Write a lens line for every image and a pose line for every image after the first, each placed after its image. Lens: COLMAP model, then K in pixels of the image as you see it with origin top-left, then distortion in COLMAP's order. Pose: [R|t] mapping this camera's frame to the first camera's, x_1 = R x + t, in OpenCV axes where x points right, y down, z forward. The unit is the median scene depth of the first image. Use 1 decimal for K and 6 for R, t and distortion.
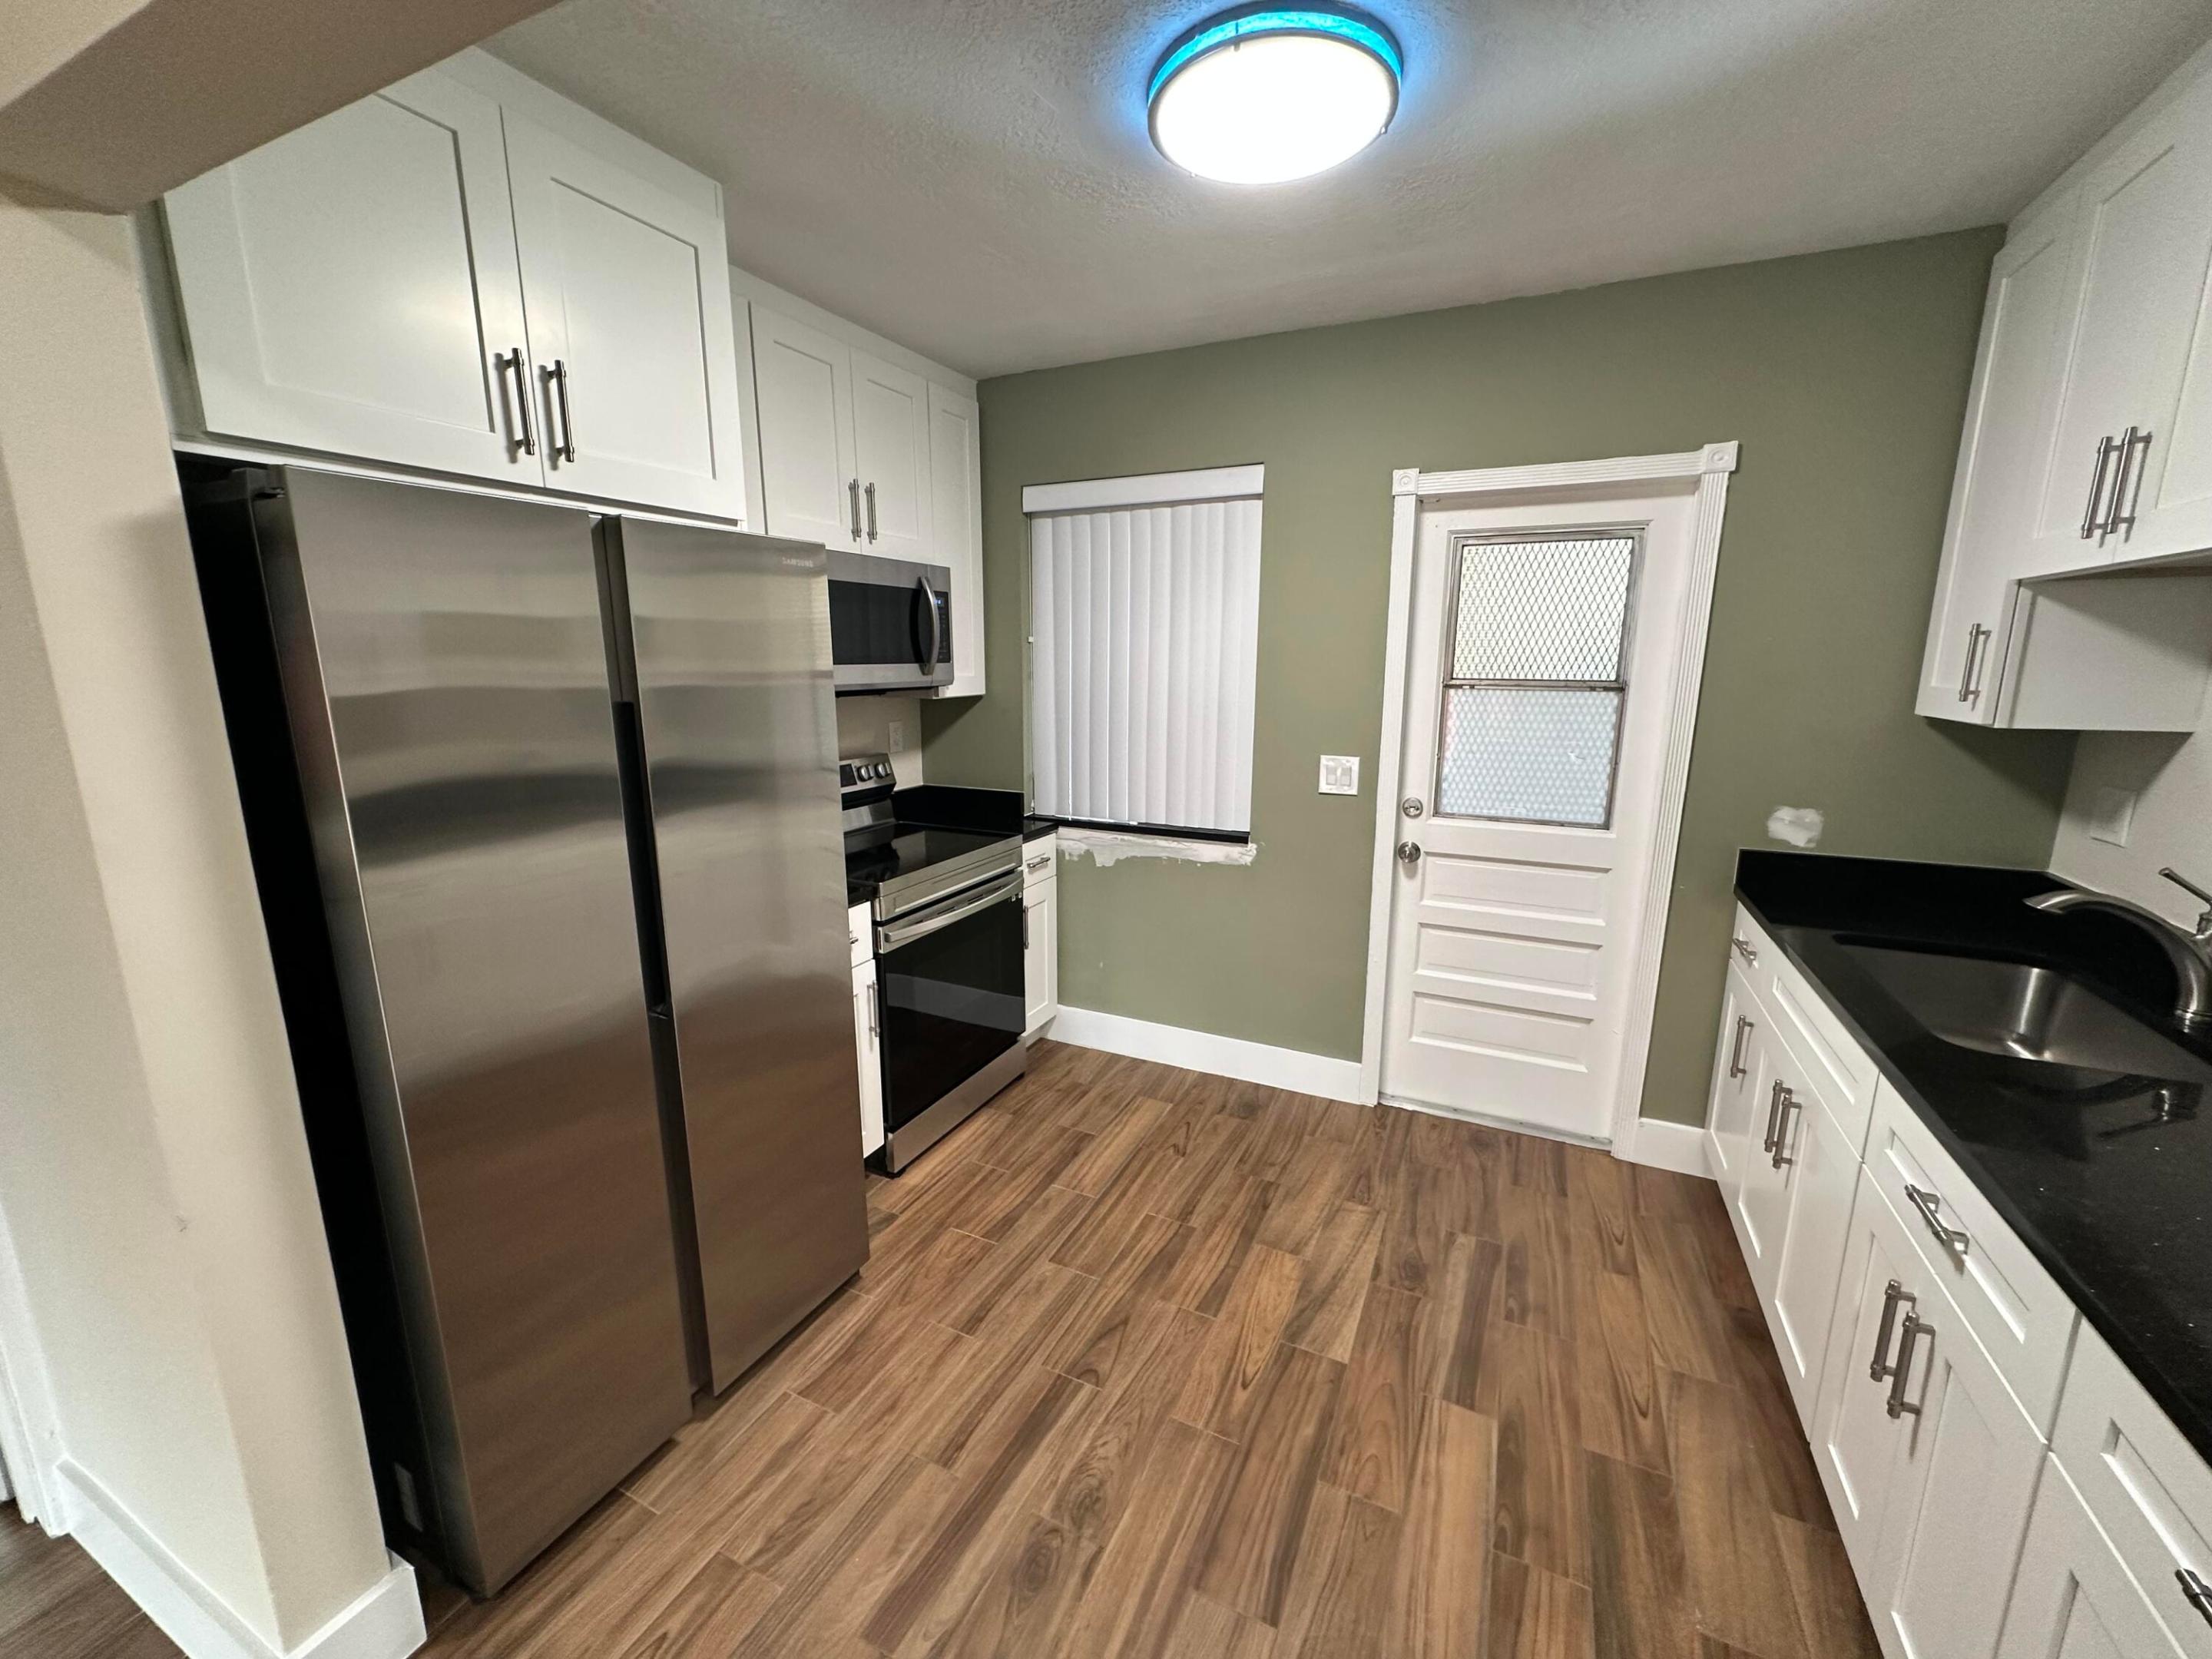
lens RADIAL K [[882.5, 0, 1105.7], [0, 882.5, 831.4], [0, 0, 1]] dist [-0.000823, 0.000125]
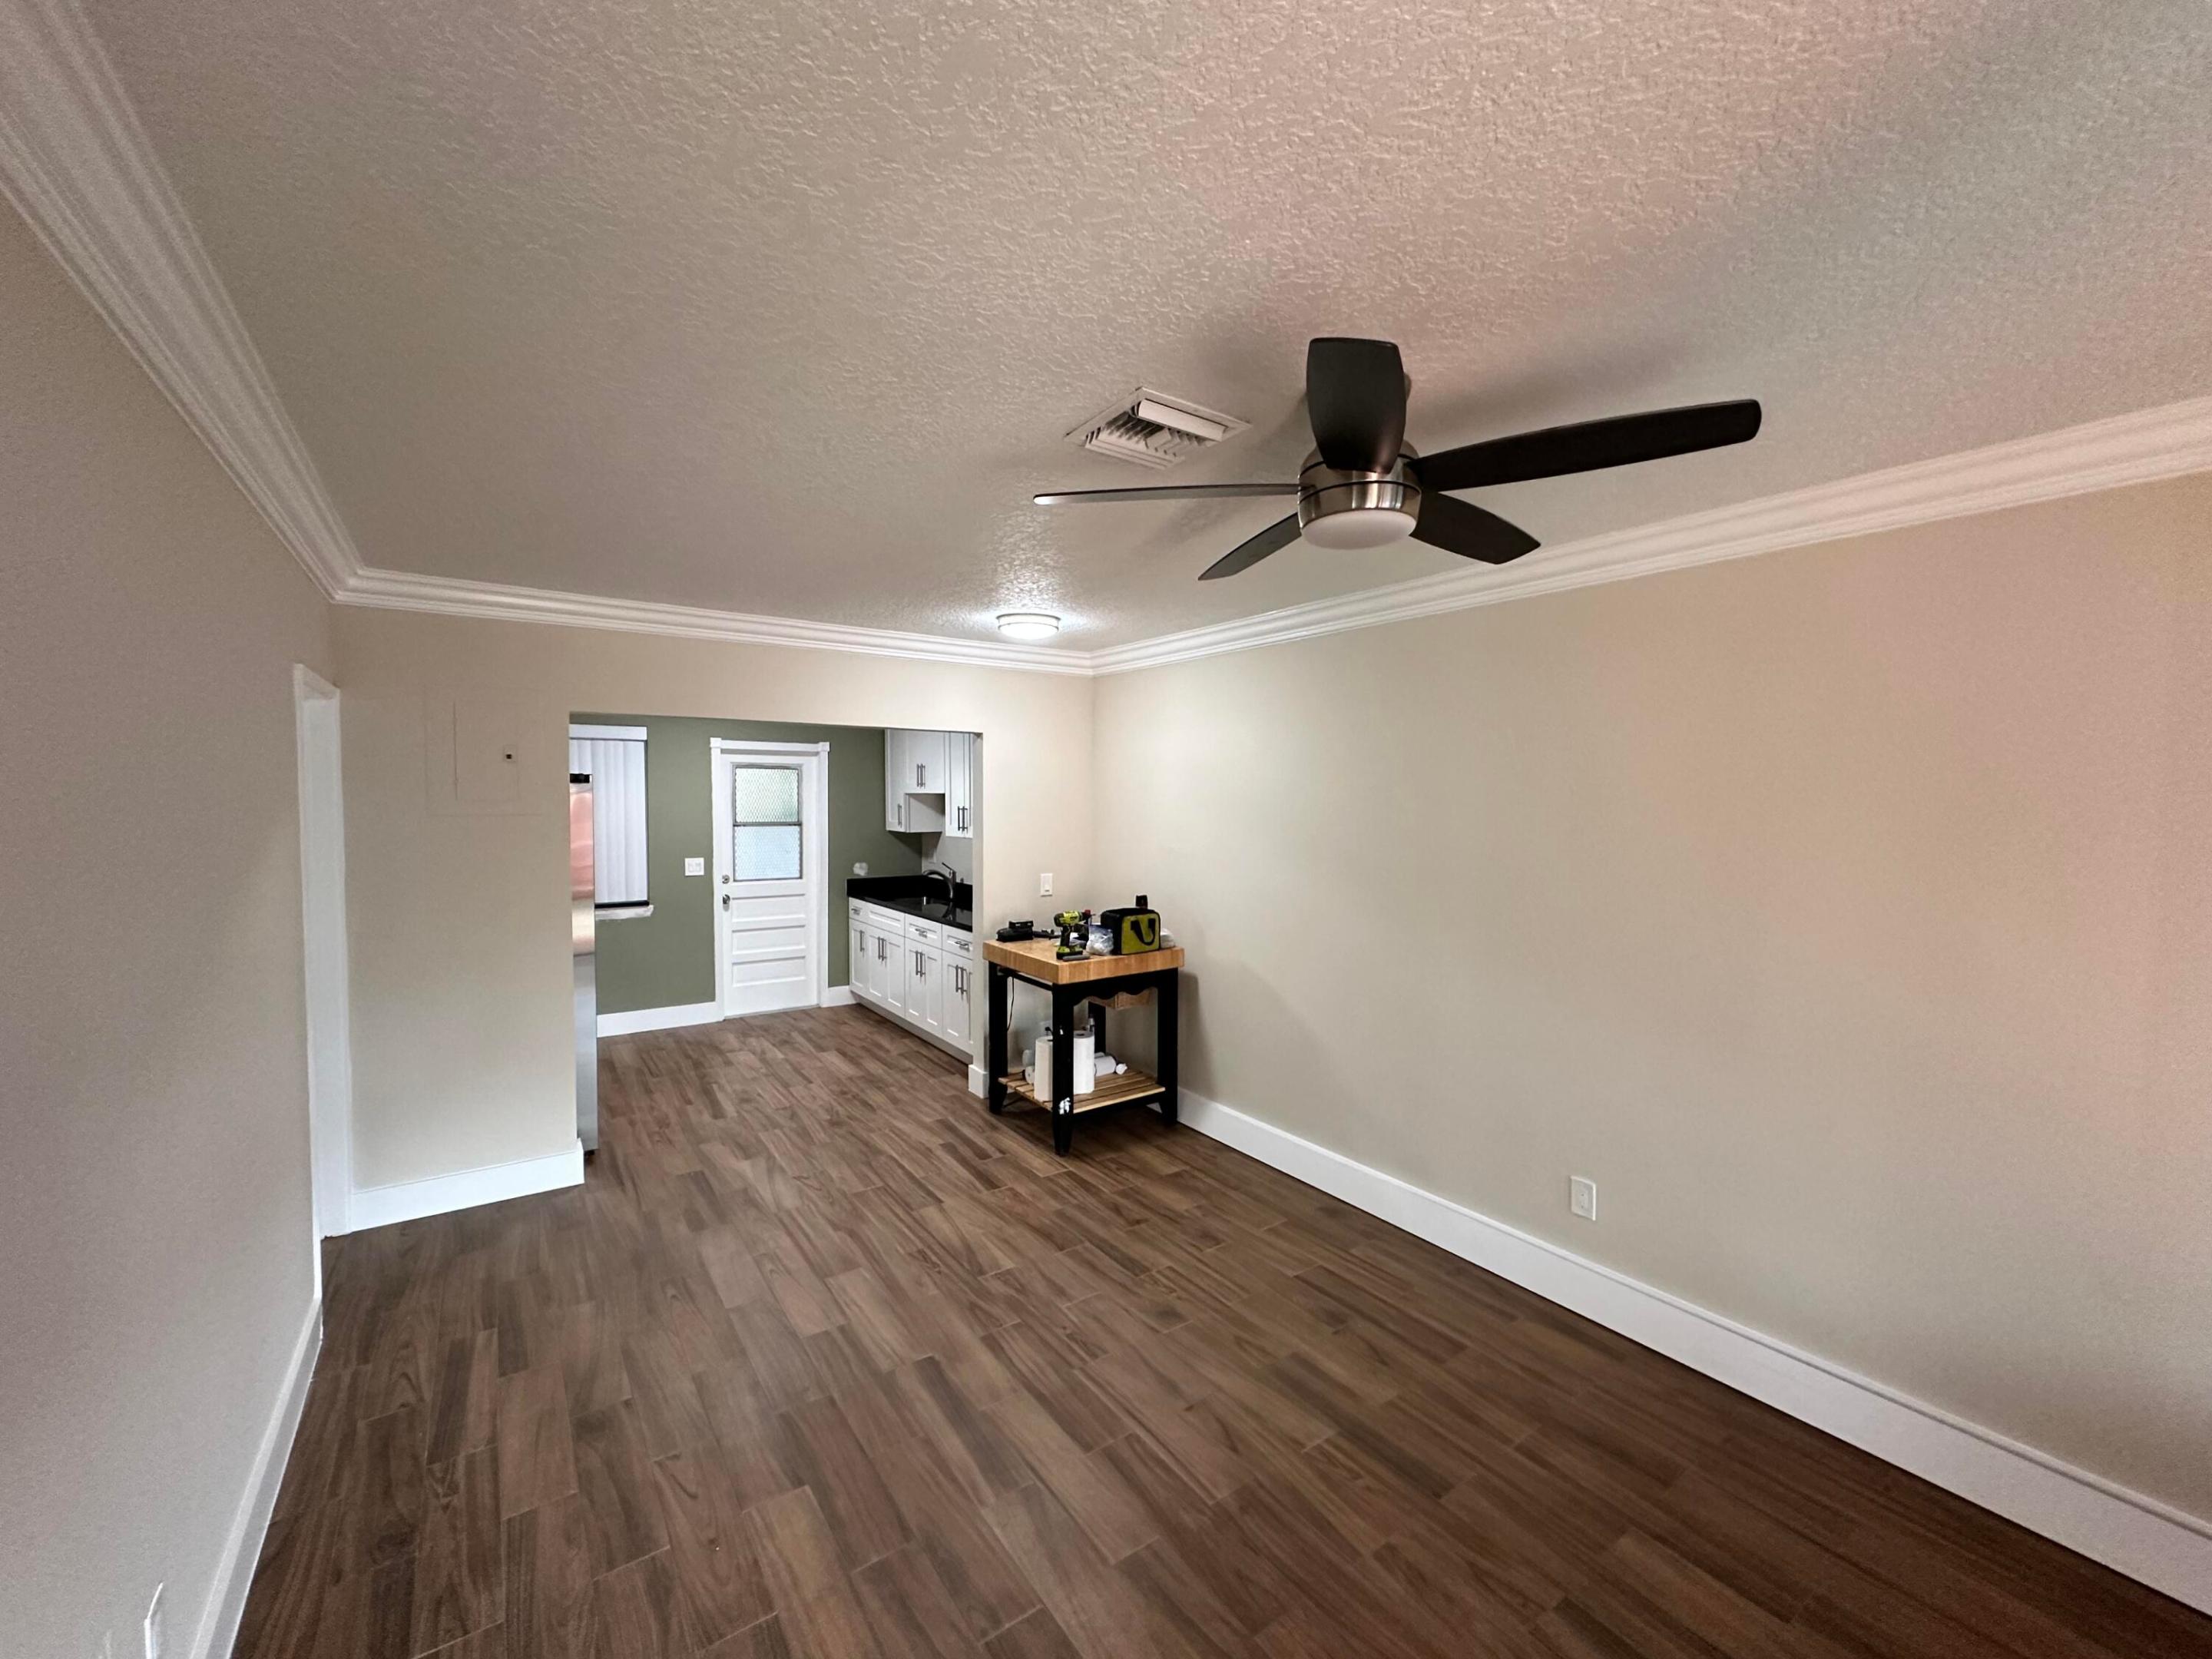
lens RADIAL K [[890.2, 0, 1105.9], [0, 890.2, 835.1], [0, 0, 1]] dist [-0.000647, -0.000070]
pose [[0.492623, -0.036346, 0.869484, -1.419591], [0.167735, 0.984358, -0.053885, 0.184045], [-0.853925, 0.172388, 0.491014, -1.198625]]
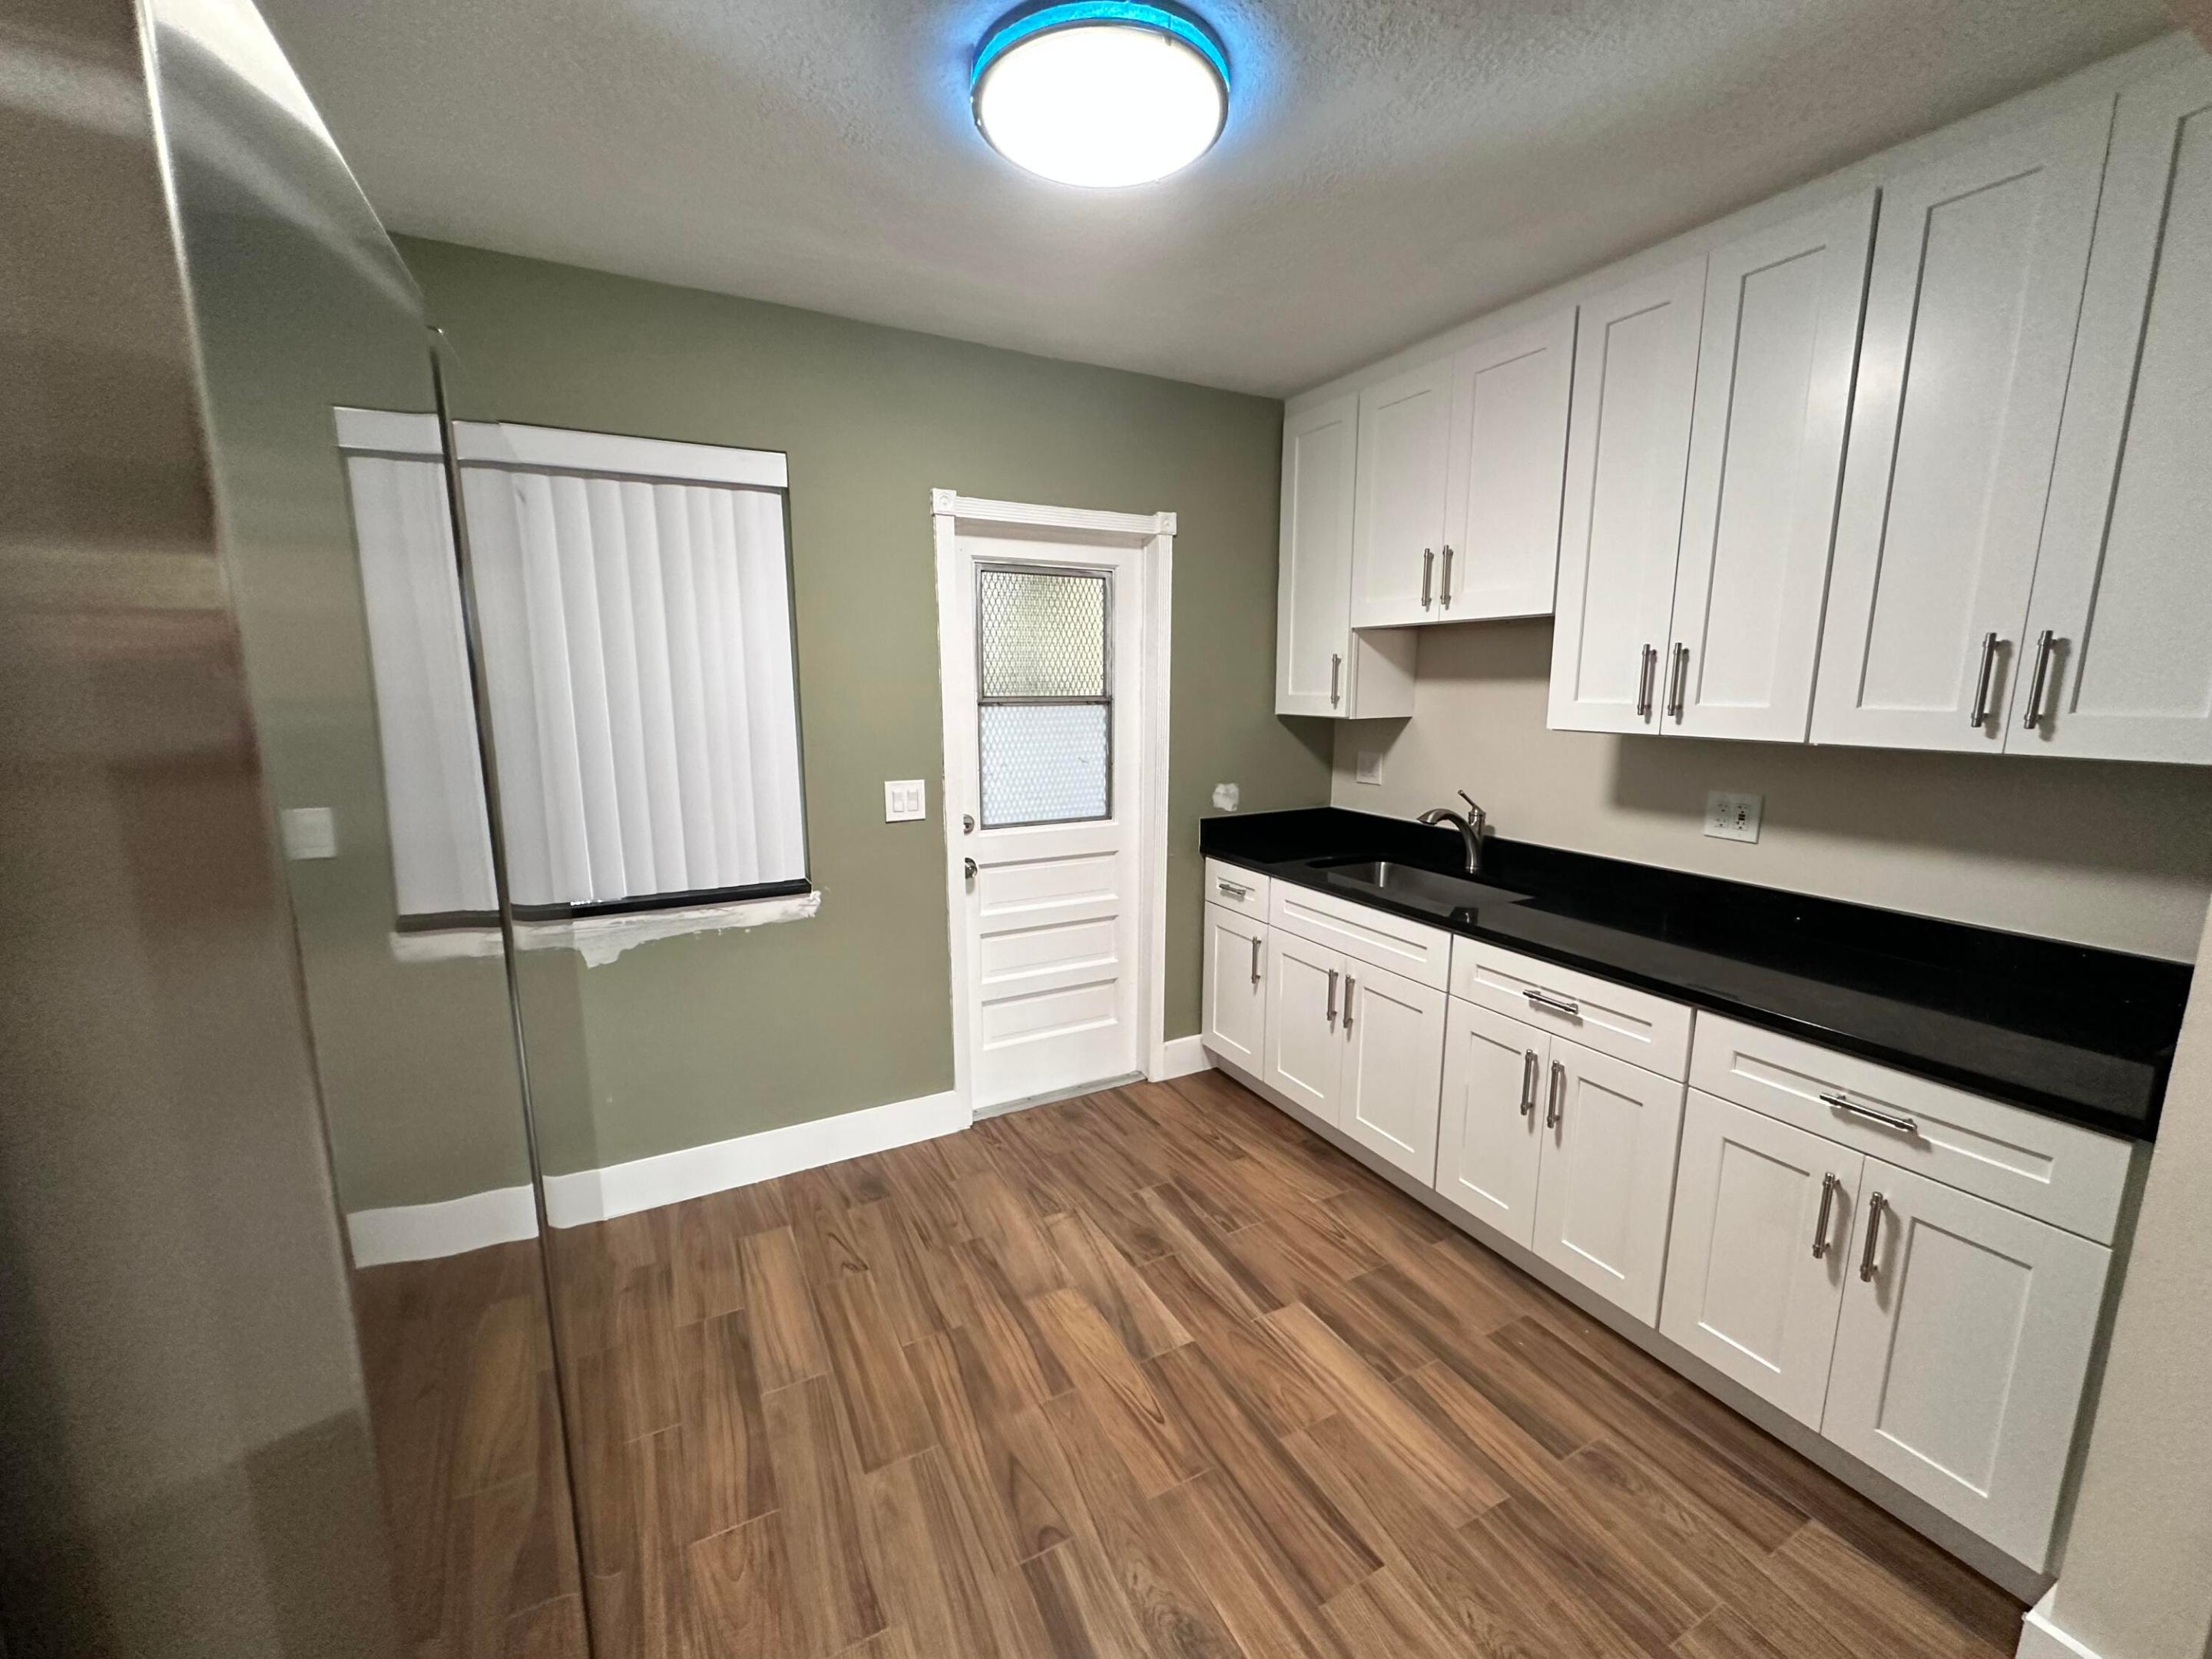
lens RADIAL K [[882.5, 0, 1105.7], [0, 882.5, 831.4], [0, 0, 1]] dist [-0.000823, 0.000125]
pose [[0.589619, -0.139557, 0.795533, -0.452322], [0.158463, 0.985805, 0.055488, -0.061109], [-0.791984, 0.093345, 0.603364, 0.322985]]
